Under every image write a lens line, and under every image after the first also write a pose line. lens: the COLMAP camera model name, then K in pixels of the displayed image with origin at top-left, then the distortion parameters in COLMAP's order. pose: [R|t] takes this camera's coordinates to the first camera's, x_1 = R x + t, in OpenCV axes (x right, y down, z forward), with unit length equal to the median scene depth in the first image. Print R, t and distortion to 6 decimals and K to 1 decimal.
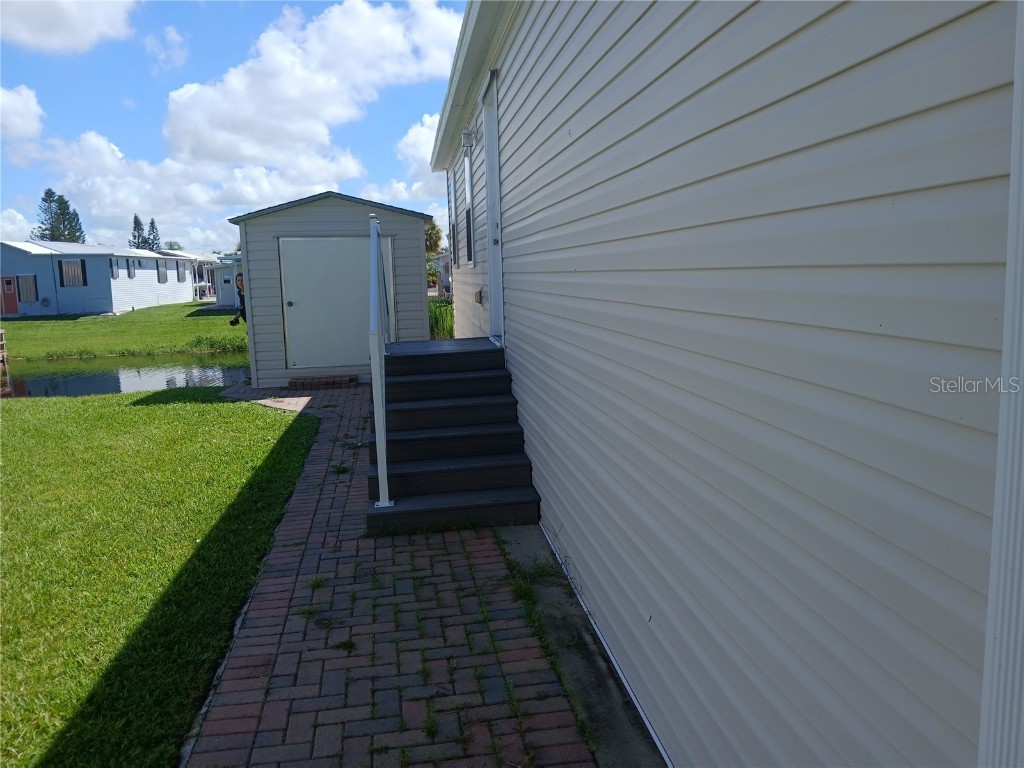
lens RADIAL K [[802.5, 0, 512.0], [0, 802.5, 384.0], [0, 0, 1]] dist [0.082239, -0.157871]
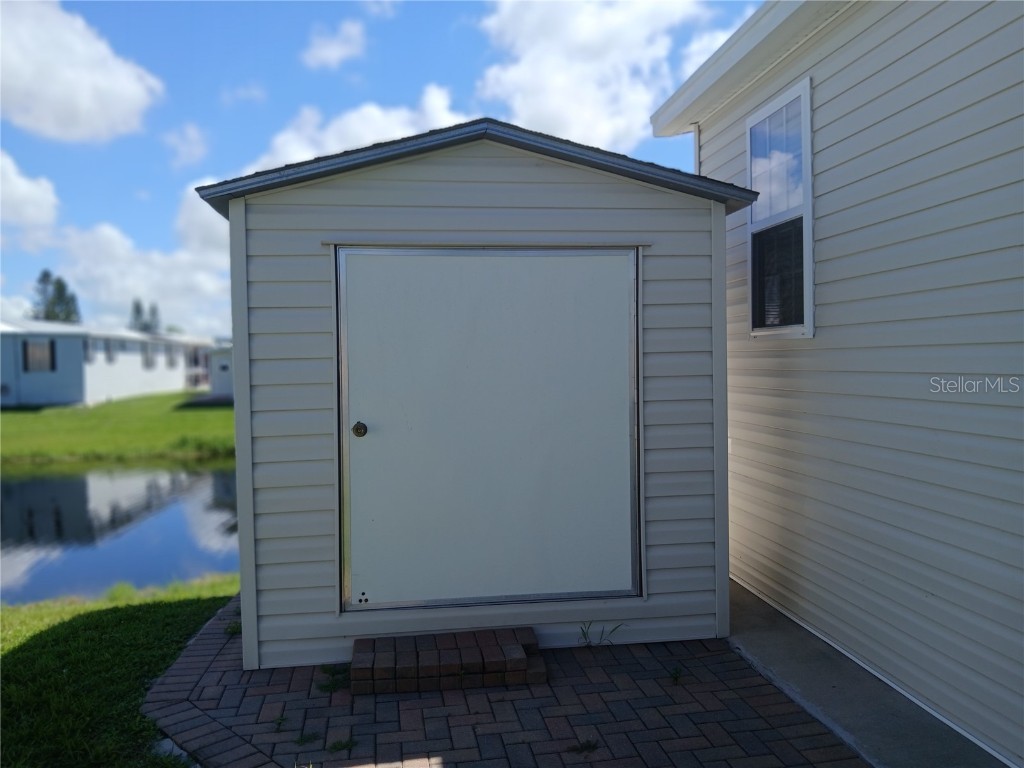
lens RADIAL K [[802.5, 0, 512.0], [0, 802.5, 384.0], [0, 0, 1]] dist [0.082239, -0.157871]
pose [[0.999889, 0.014876, 0.000642, -0.051608], [-0.014711, 0.993626, -0.111765, -0.019947], [-0.002300, 0.111743, 0.993734, 0.159116]]
